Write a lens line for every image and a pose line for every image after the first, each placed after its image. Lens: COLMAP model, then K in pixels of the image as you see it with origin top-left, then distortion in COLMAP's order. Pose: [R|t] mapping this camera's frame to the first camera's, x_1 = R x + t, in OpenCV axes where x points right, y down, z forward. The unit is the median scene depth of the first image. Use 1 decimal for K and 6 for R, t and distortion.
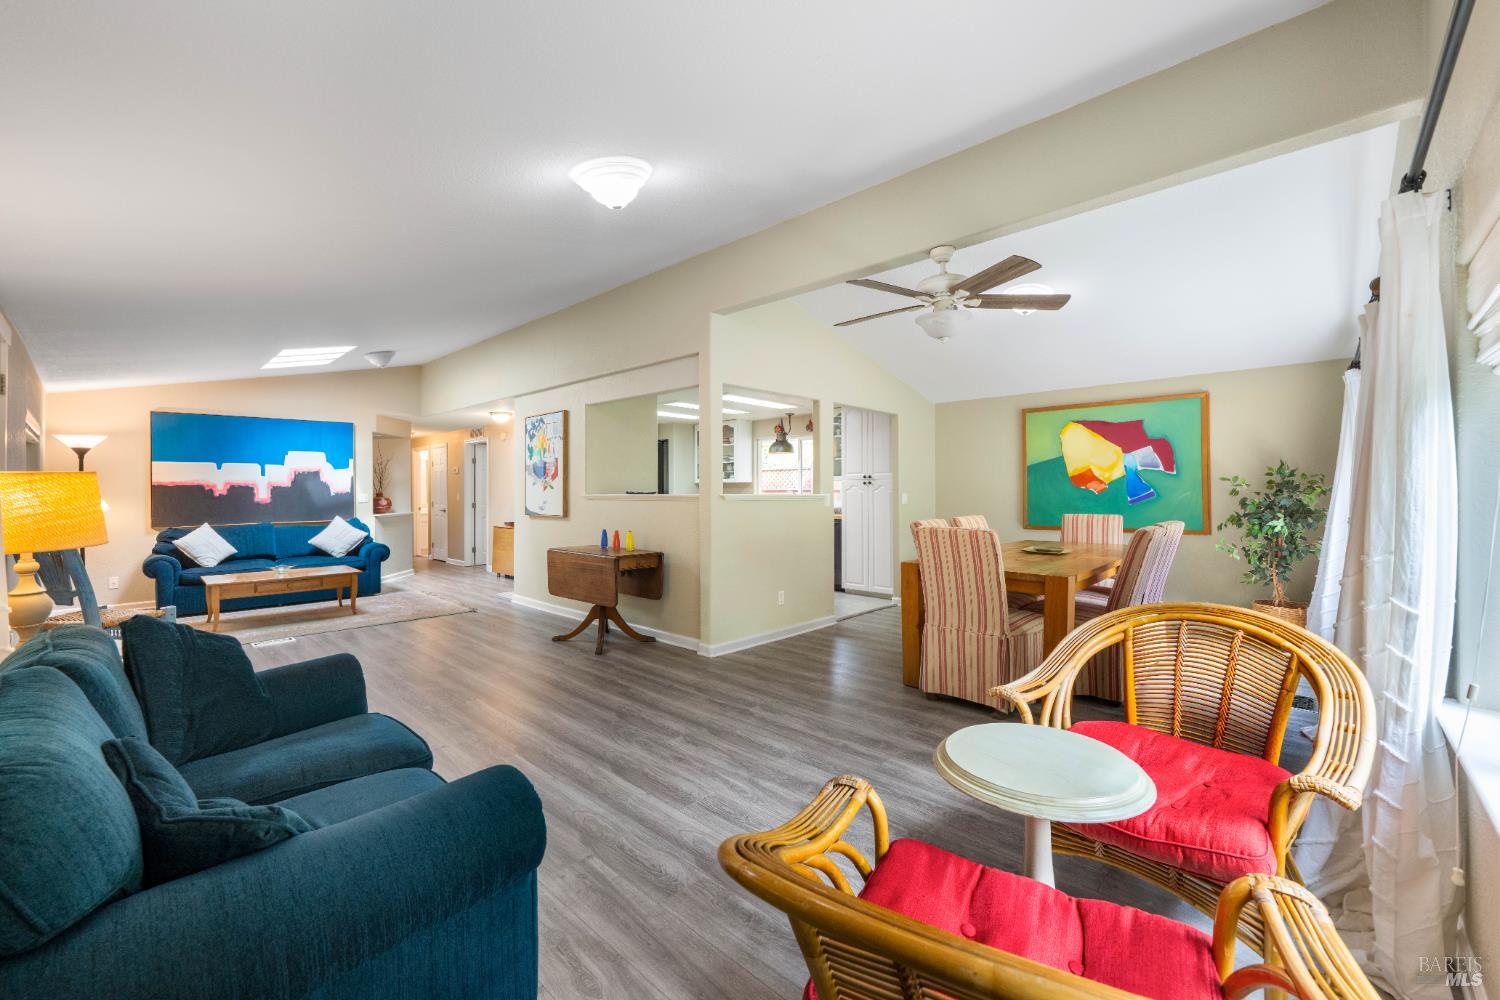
lens RADIAL K [[593.8, 0, 743.1], [0, 593.8, 494.6], [0, 0, 1]] dist [-0.000104, 0.000005]
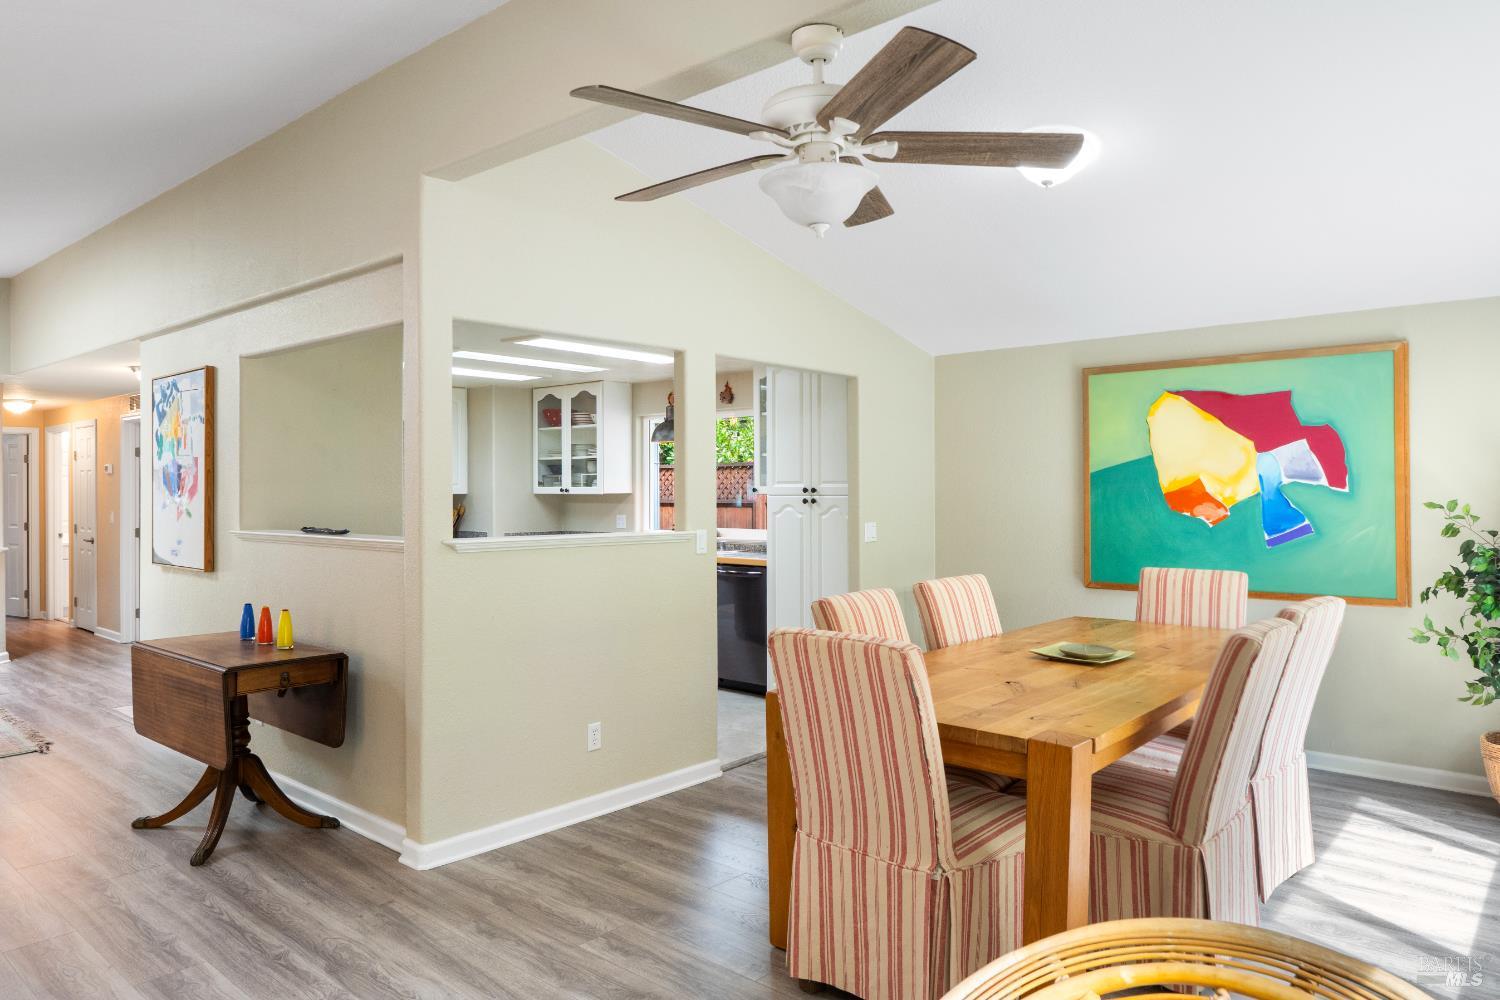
lens RADIAL K [[961.0, 0, 750.0], [0, 961.0, 500.0], [0, 0, 1]] dist [0.001905, -0.000030]
pose [[0.999239, 0.000112, 0.038993, 0.160884], [-0.000313, 0.999987, 0.005142, -0.033700], [-0.038992, -0.005150, 0.999226, 0.158827]]
